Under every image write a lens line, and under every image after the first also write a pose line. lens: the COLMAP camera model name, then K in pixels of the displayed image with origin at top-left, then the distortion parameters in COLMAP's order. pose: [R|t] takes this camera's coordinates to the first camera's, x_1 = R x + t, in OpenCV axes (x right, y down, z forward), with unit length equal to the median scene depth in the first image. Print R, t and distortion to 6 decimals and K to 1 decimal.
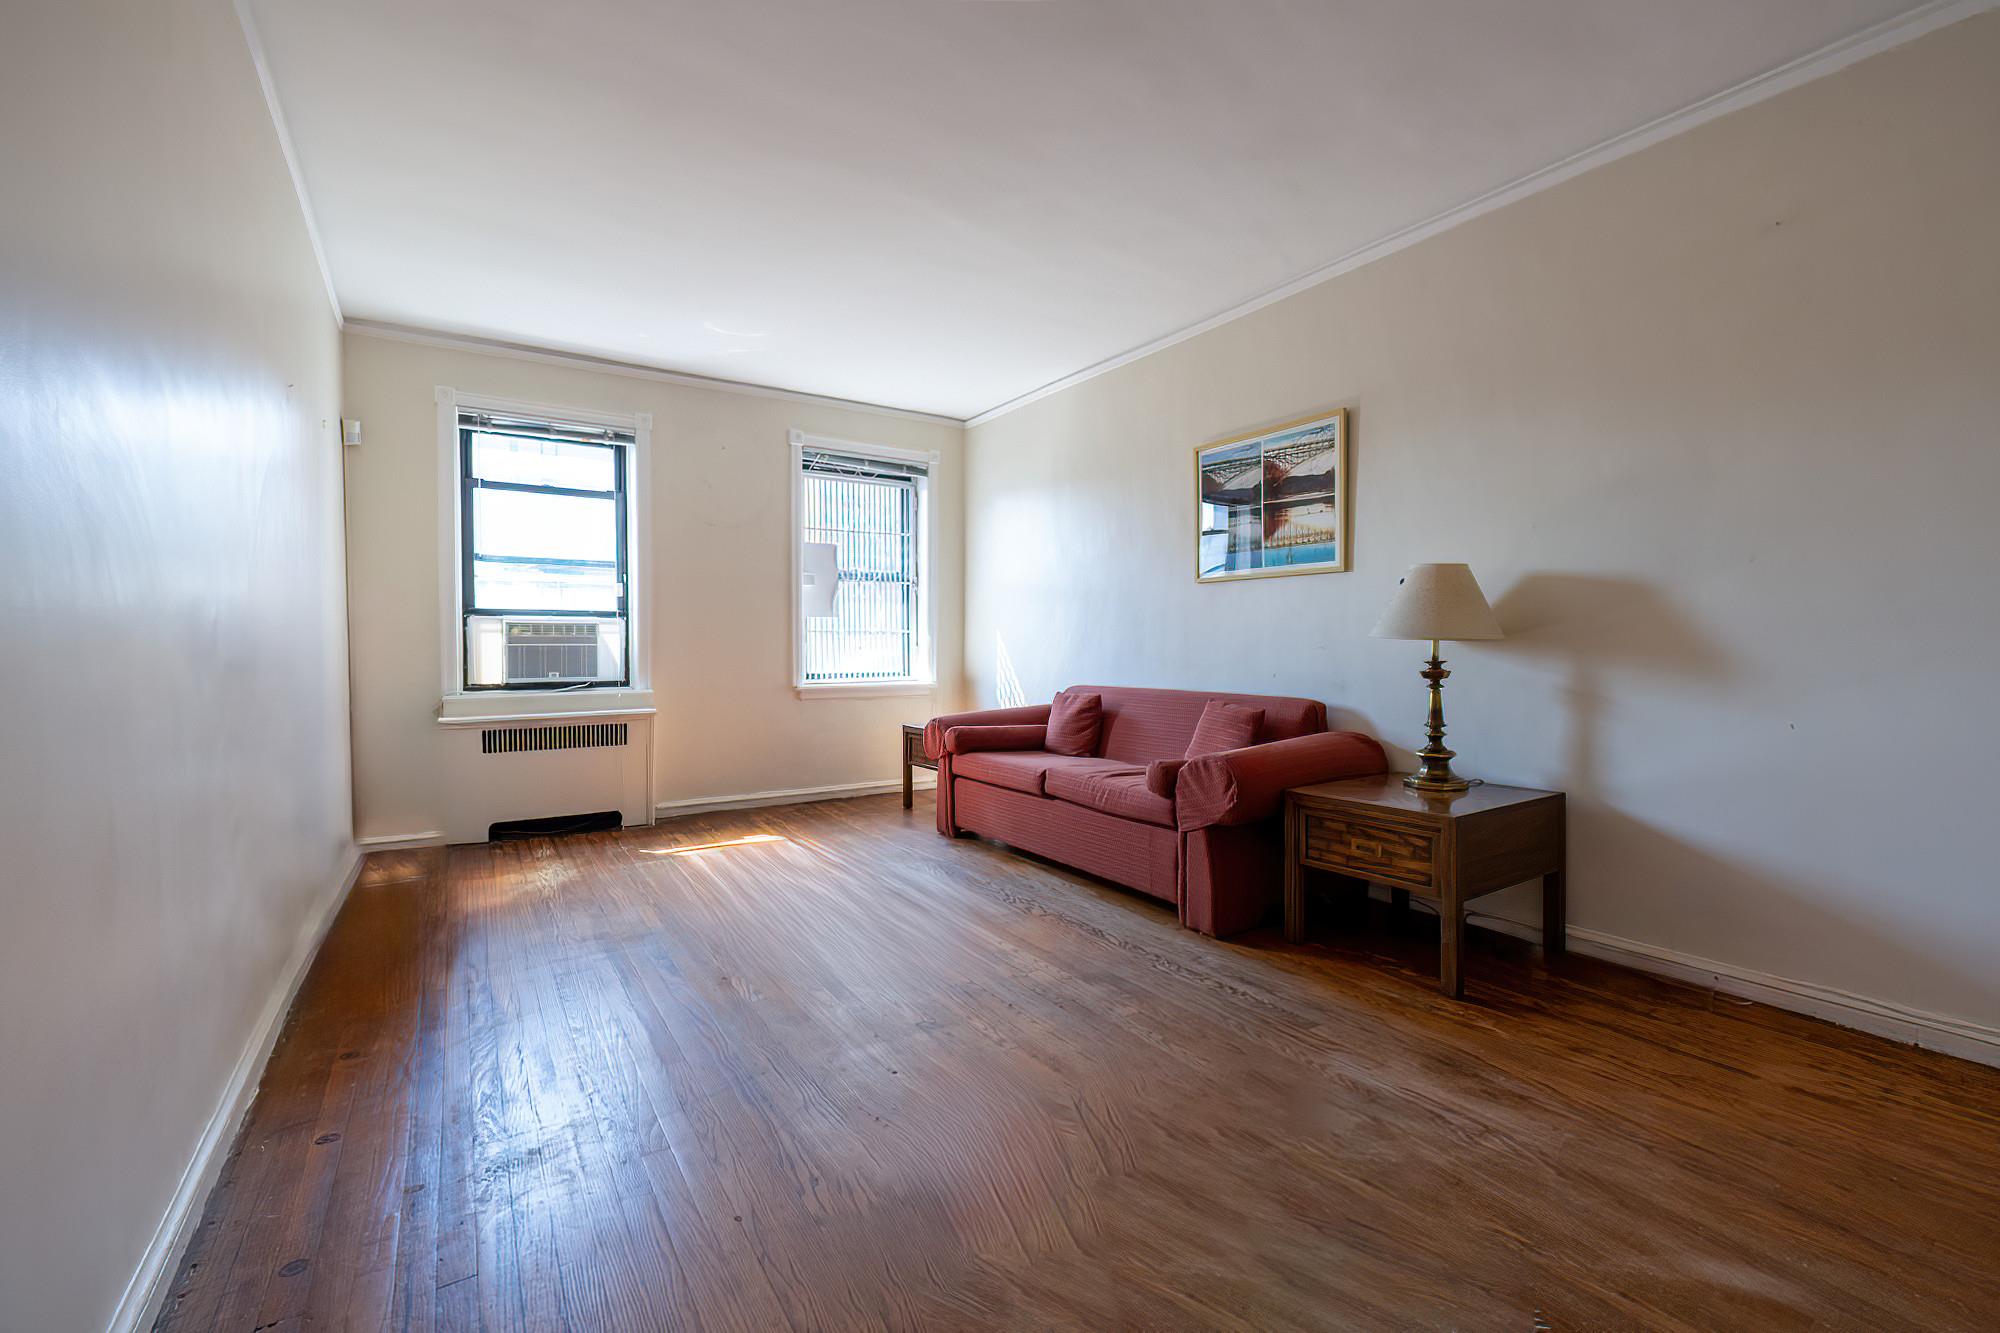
lens RADIAL K [[841.5, 0, 1015.1], [0, 841.5, 661.4], [0, 0, 1]] dist [-0.000452, 0.000007]
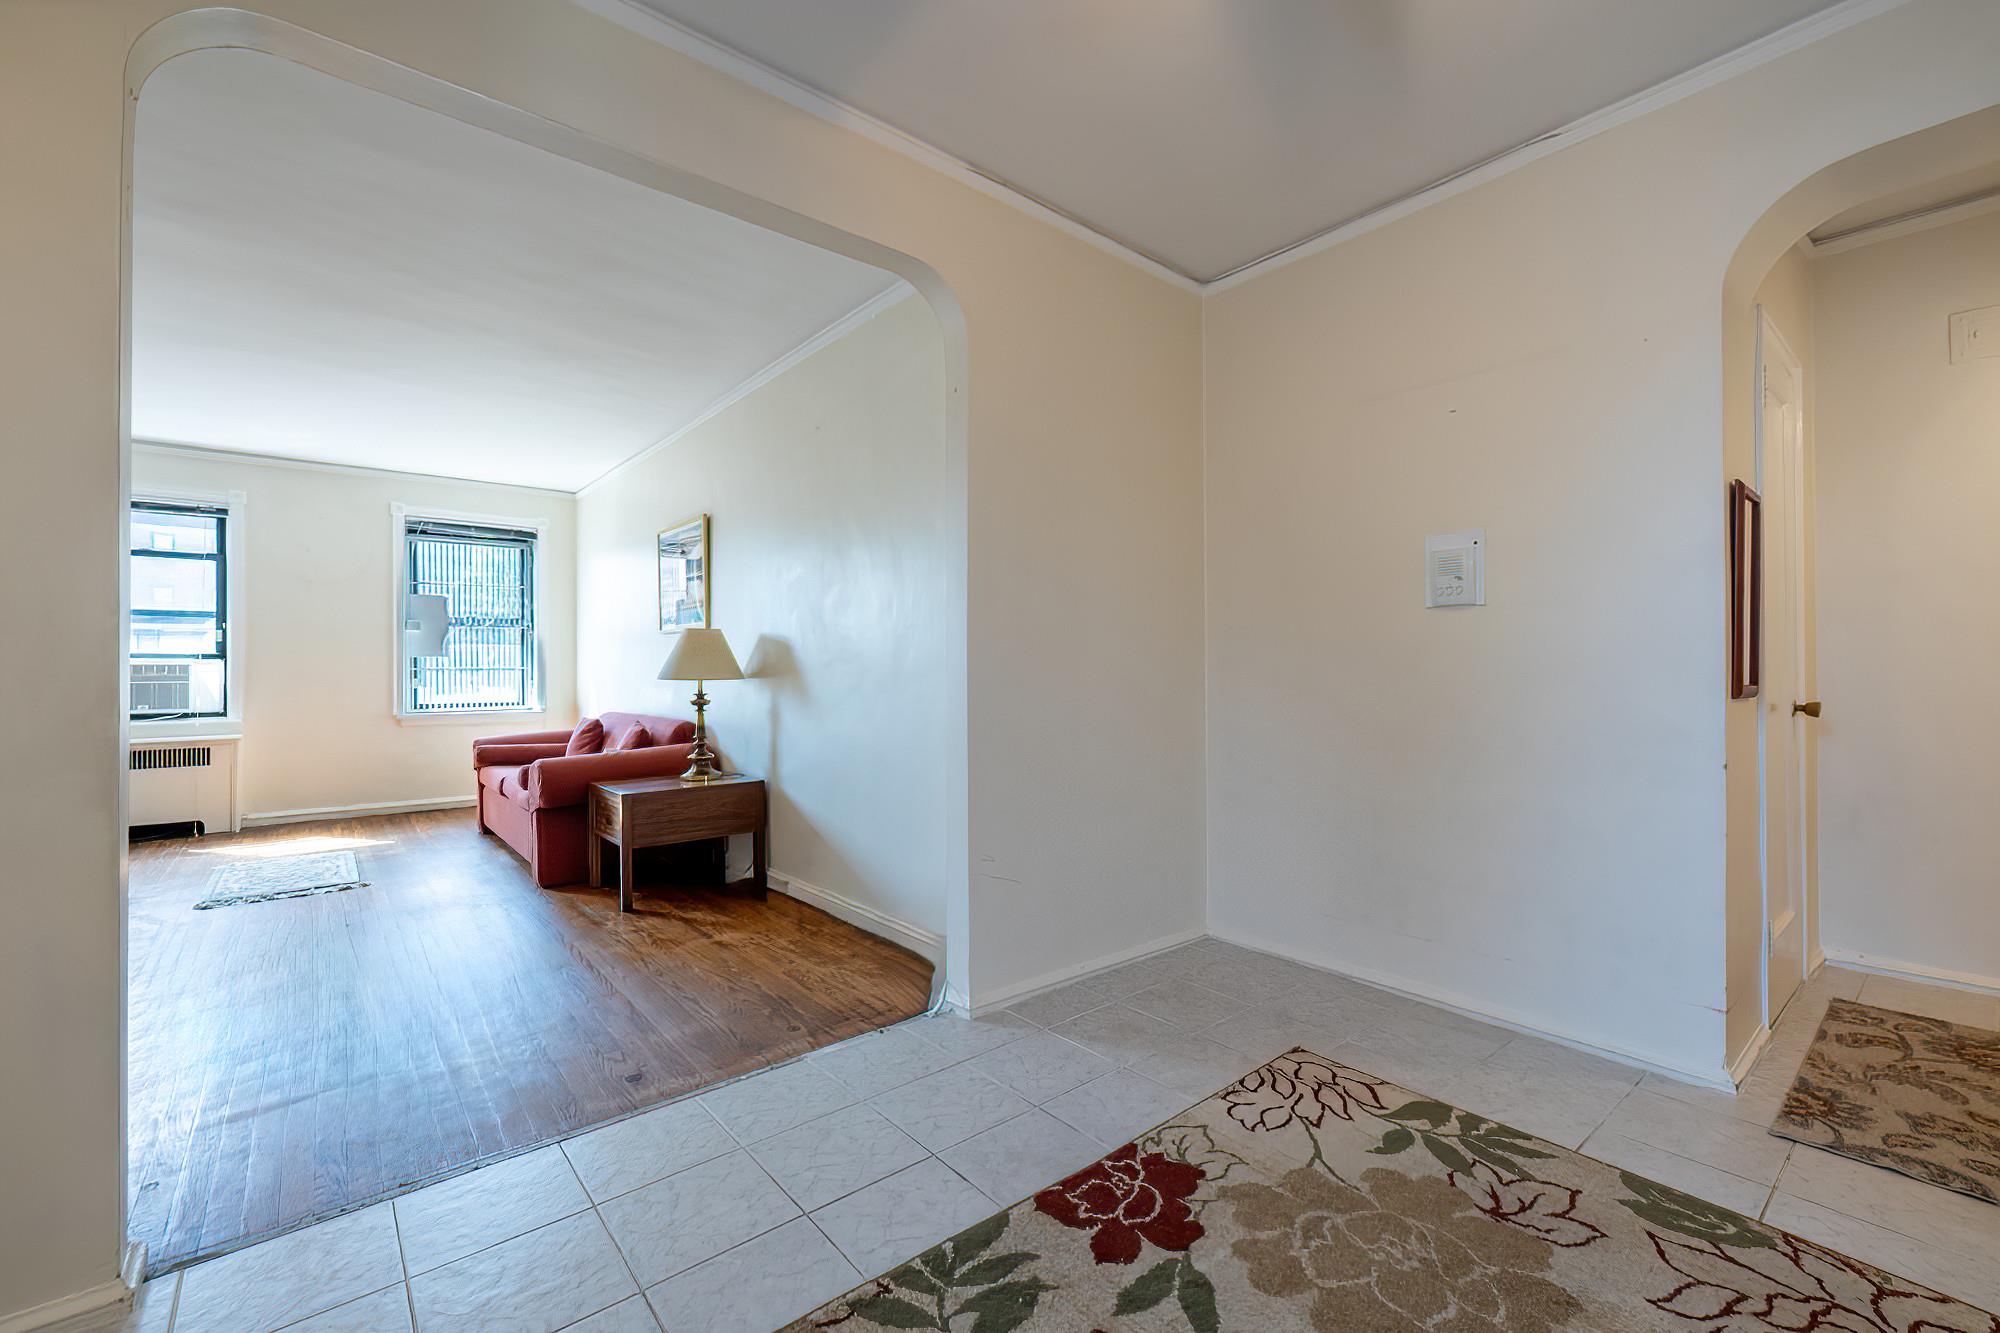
lens RADIAL K [[841.5, 0, 1015.1], [0, 841.5, 661.4], [0, 0, 1]] dist [-0.000452, 0.000007]
pose [[0.993714, -0.001892, 0.111929, 0.553298], [0.005603, 0.999445, -0.032847, -0.003431], [-0.111805, 0.033267, 0.993173, -0.332268]]
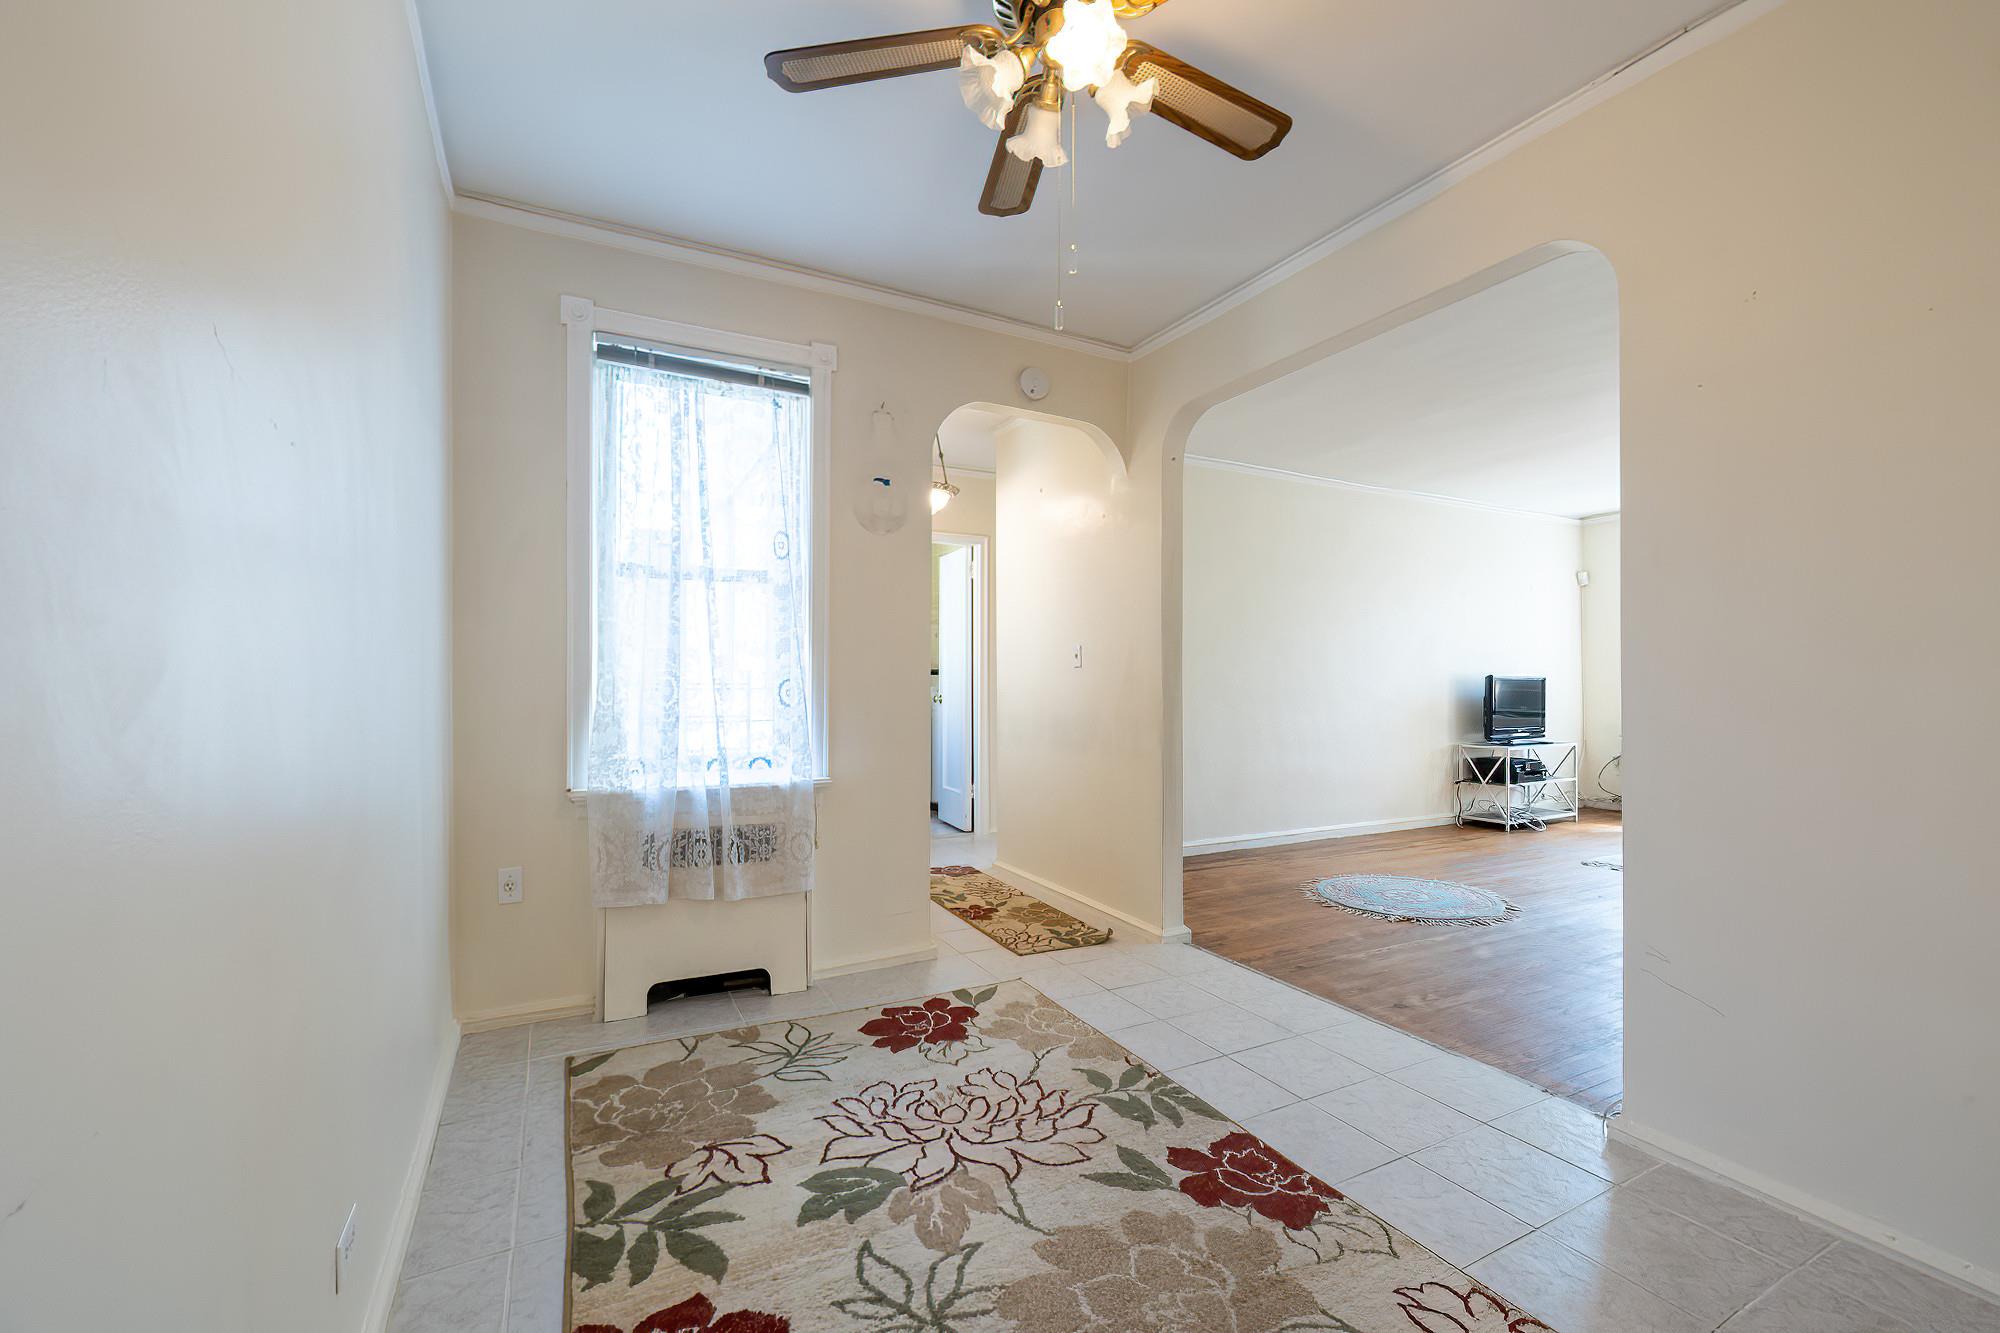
lens RADIAL K [[841.5, 0, 1015.1], [0, 841.5, 661.4], [0, 0, 1]] dist [-0.000452, 0.000007]
pose [[-0.097585, -0.021175, -0.995002, 1.043564], [-0.030261, 0.999375, -0.018300, -0.020520], [0.994767, 0.028324, -0.098165, -0.059998]]
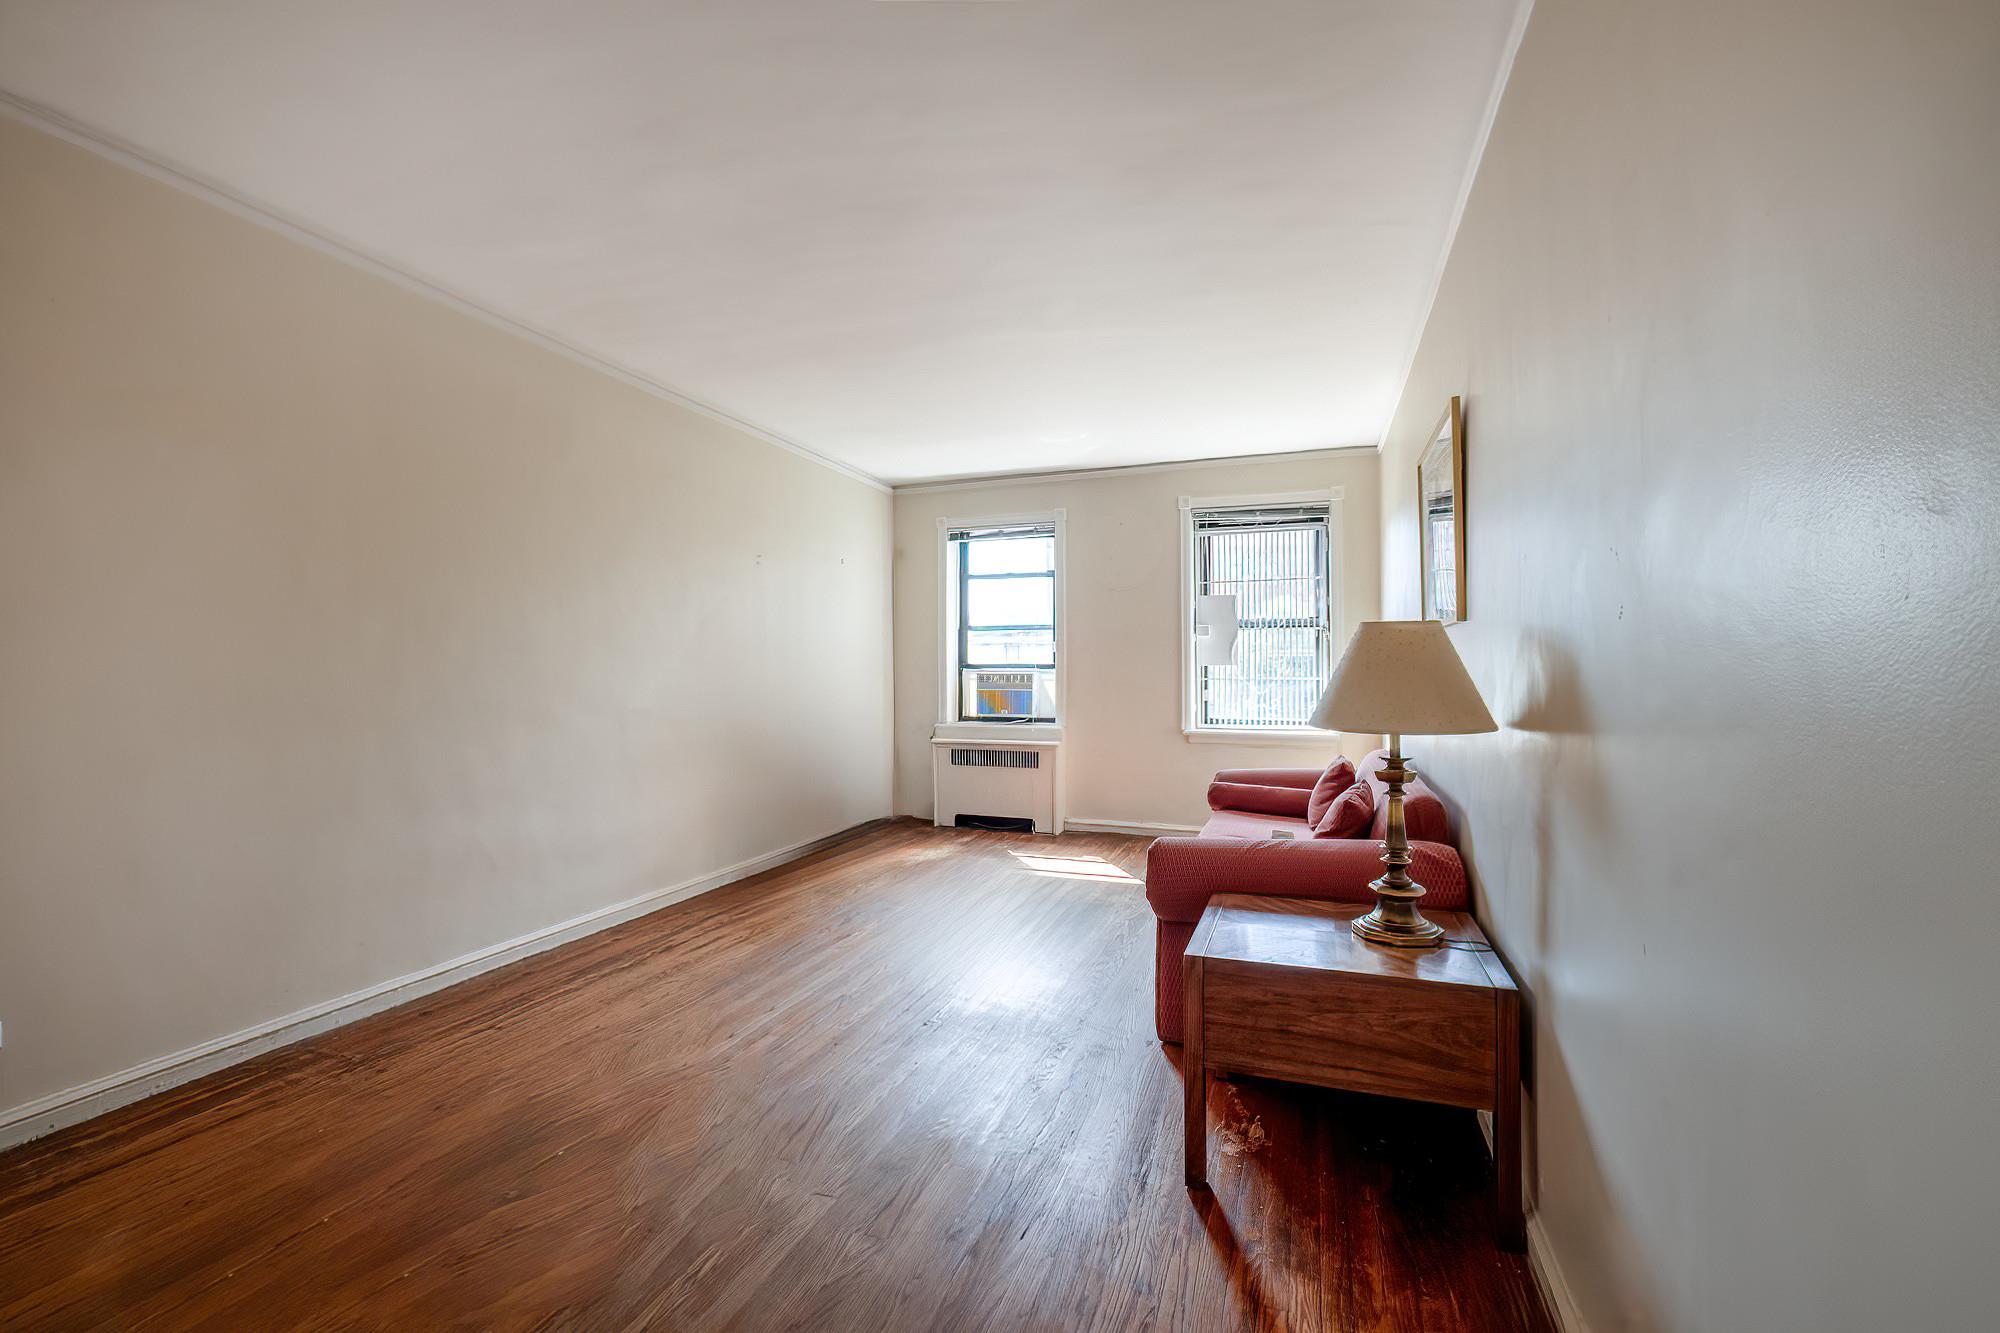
lens RADIAL K [[841.5, 0, 1015.1], [0, 841.5, 661.4], [0, 0, 1]] dist [-0.000452, 0.000007]
pose [[0.601319, -0.005015, -0.798993, 0.549451], [-0.016772, 0.999681, -0.018897, -0.040136], [0.798833, 0.024764, 0.601043, 0.194020]]
